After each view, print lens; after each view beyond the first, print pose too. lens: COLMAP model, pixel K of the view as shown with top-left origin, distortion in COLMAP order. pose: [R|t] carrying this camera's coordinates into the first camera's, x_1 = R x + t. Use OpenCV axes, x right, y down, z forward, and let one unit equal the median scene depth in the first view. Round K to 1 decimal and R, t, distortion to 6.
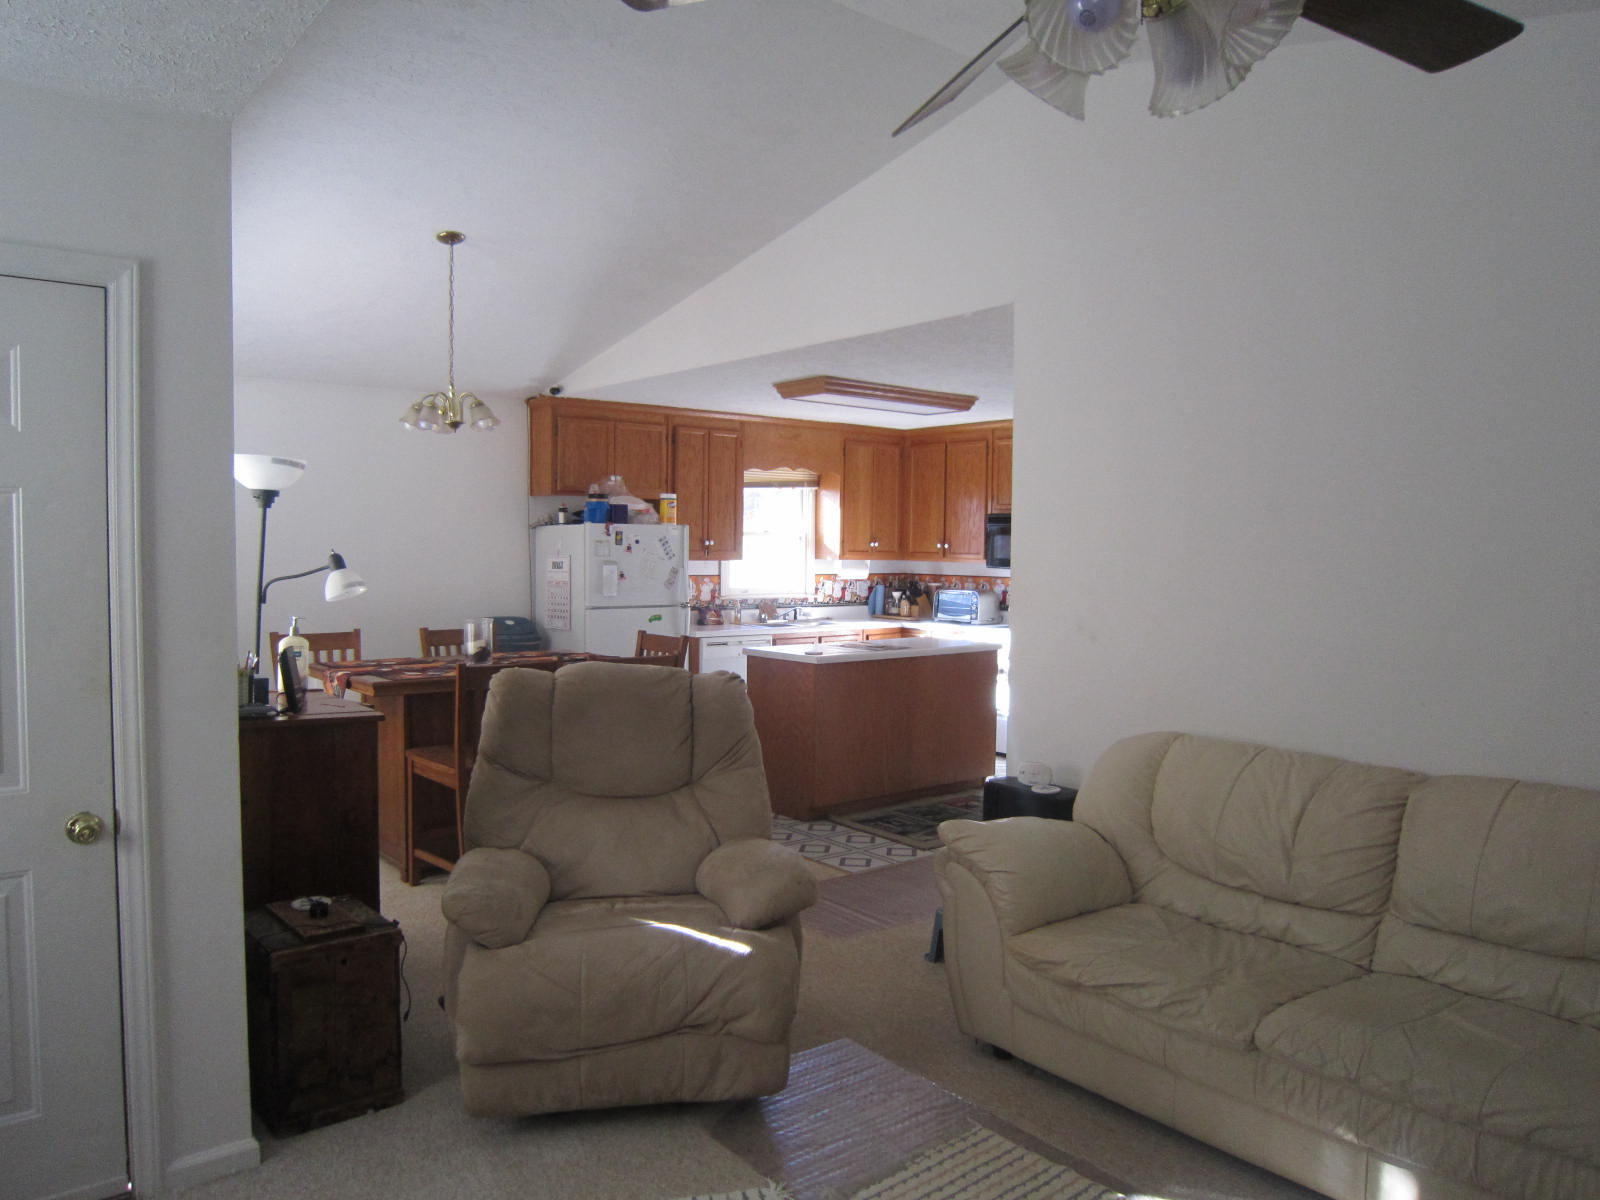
lens RADIAL K [[1139.5, 0, 800.0], [0, 1139.5, 600.0], [0, 0, 1]] dist [-0.054023, 0.003824]
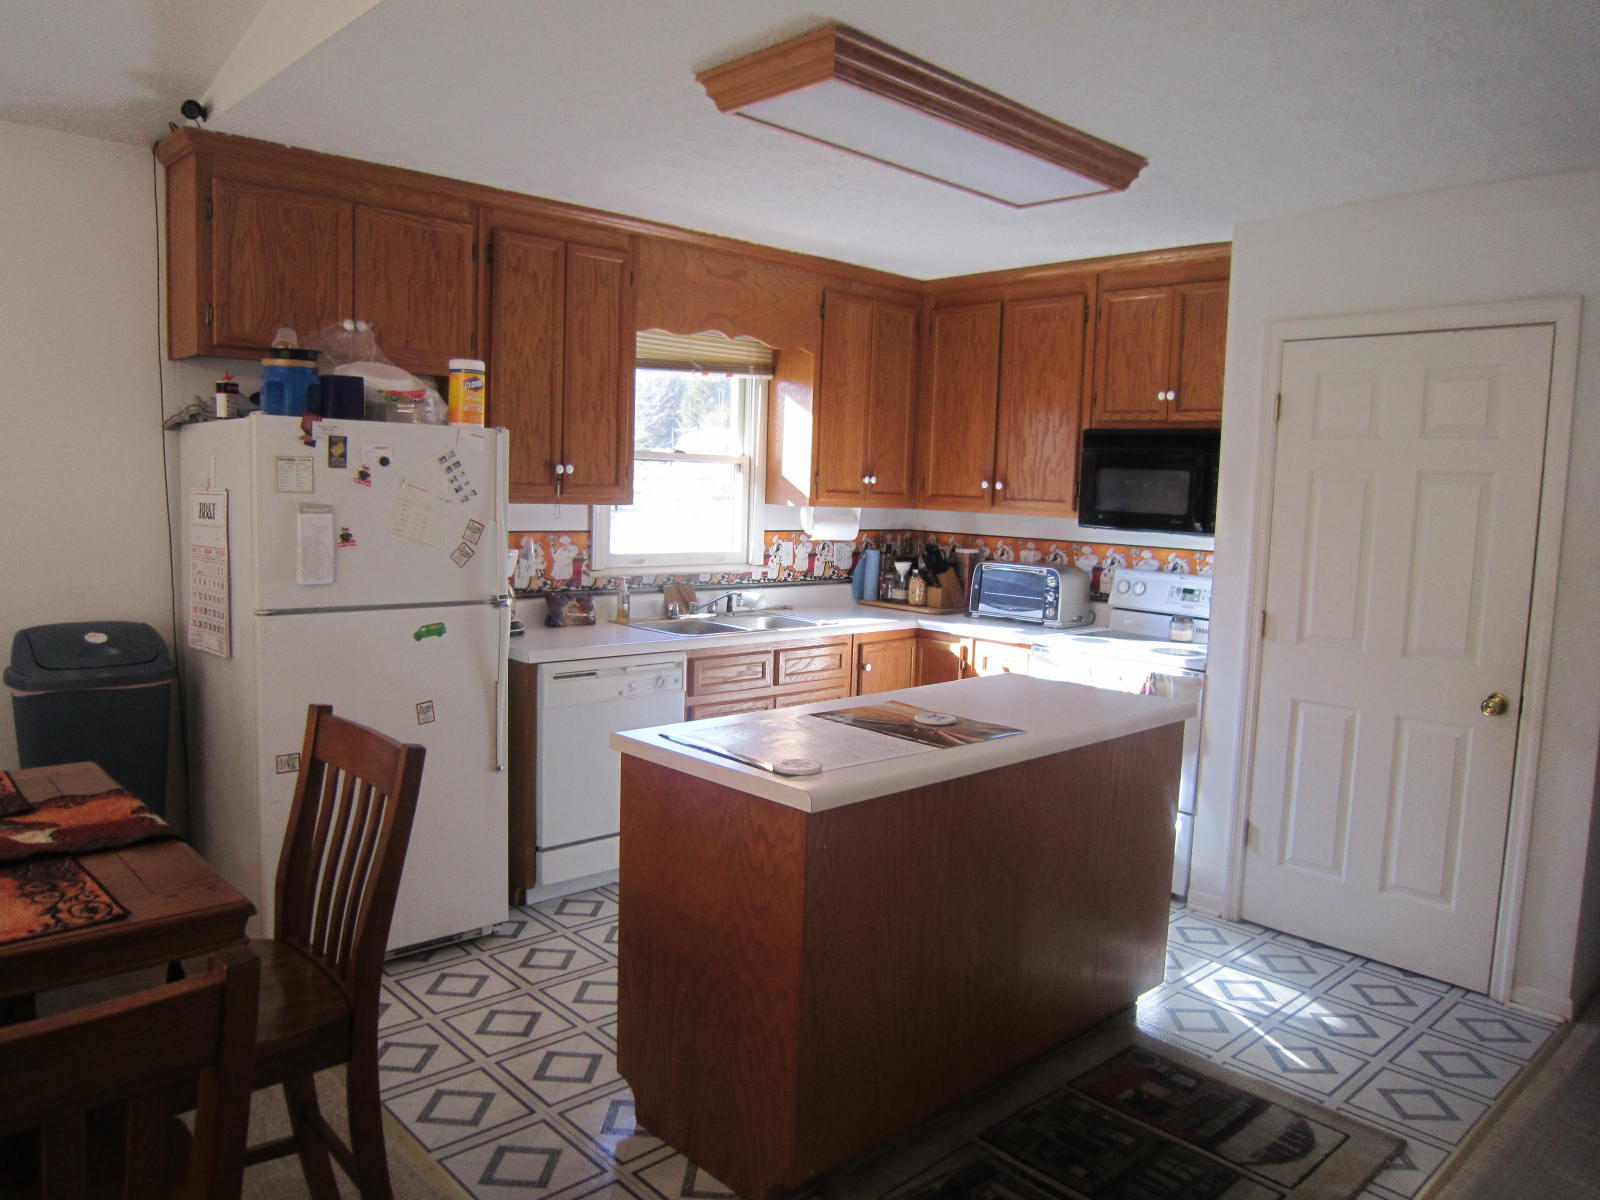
lens RADIAL K [[1139.5, 0, 800.0], [0, 1139.5, 600.0], [0, 0, 1]] dist [-0.054023, 0.003824]
pose [[0.997265, 0.014564, 0.072466, -0.010362], [-0.018469, 0.998396, 0.053513, -0.019898], [-0.071571, -0.054705, 0.995934, 0.457790]]
